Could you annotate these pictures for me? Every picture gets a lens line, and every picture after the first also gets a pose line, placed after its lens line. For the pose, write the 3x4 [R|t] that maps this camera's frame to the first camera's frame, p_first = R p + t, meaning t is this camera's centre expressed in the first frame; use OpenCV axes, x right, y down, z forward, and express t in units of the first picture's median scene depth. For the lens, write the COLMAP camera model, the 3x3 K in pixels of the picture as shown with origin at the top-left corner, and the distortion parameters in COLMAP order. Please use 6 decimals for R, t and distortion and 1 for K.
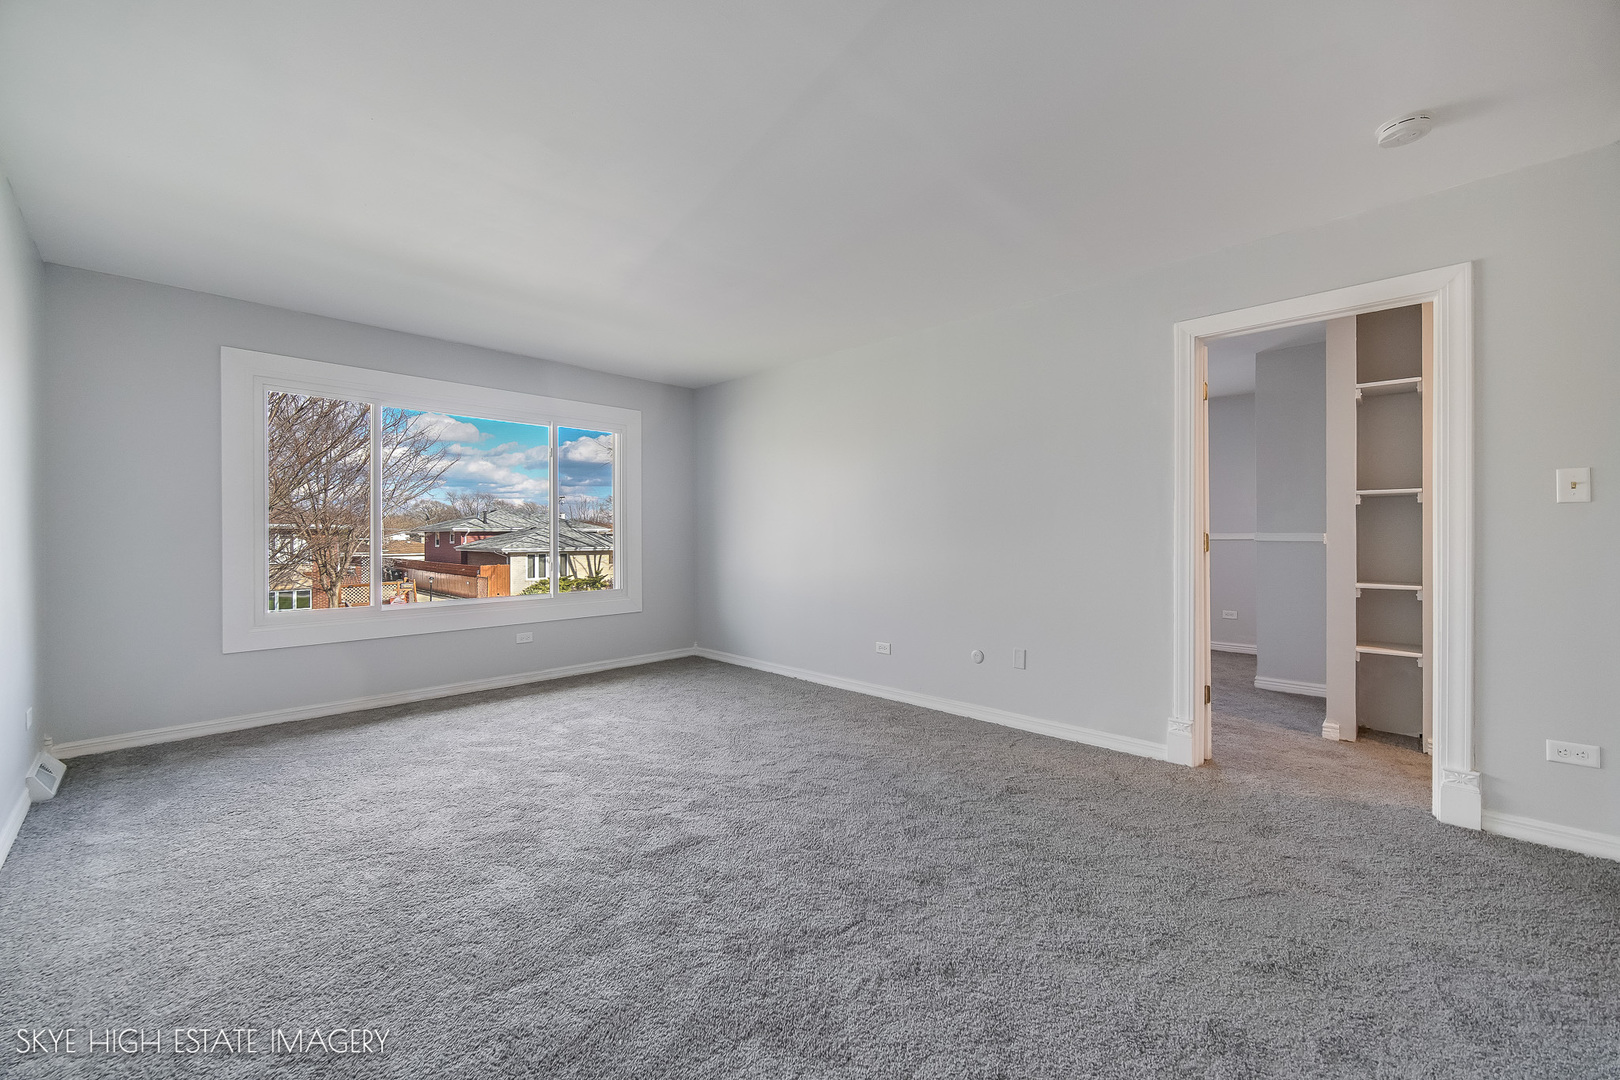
lens RADIAL K [[639.2, 0, 808.2], [0, 639.2, 534.6], [0, 0, 1]] dist [-0.003644, 0.000576]
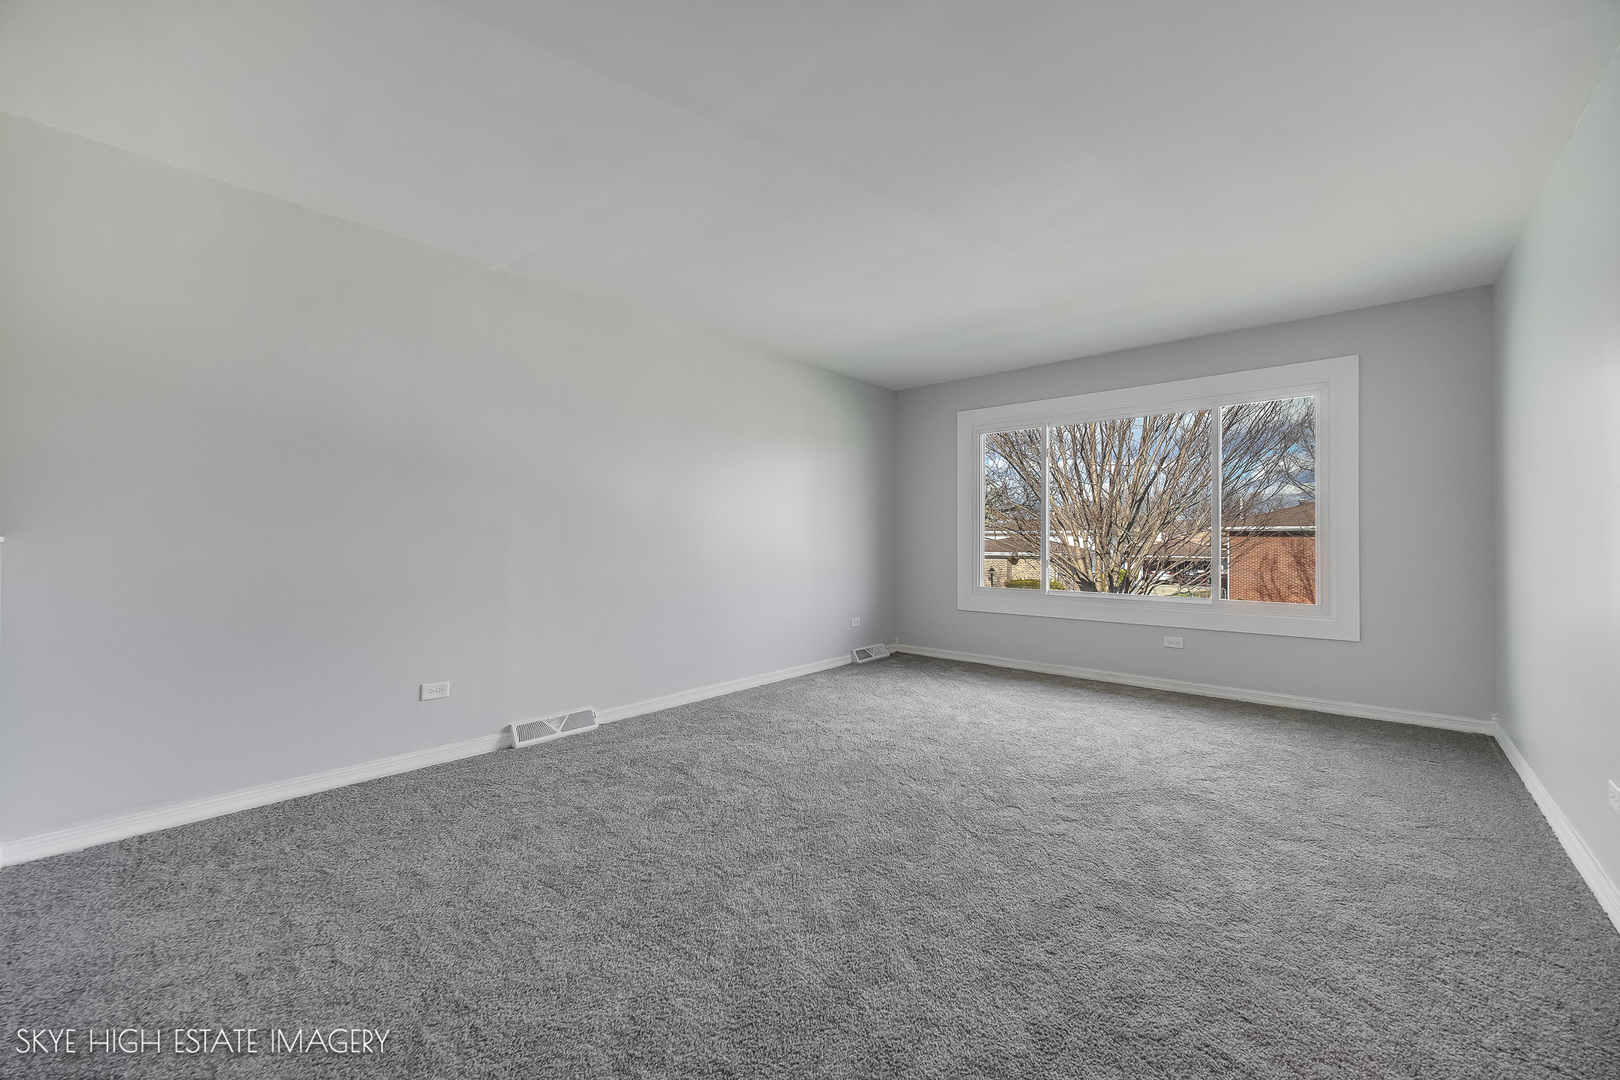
lens RADIAL K [[639.2, 0, 808.2], [0, 639.2, 534.6], [0, 0, 1]] dist [-0.003644, 0.000576]
pose [[0.063699, 0.004210, -0.997960, 0.603939], [0.011768, 0.999918, 0.004969, -0.010478], [0.997900, -0.012061, 0.063644, 0.516431]]
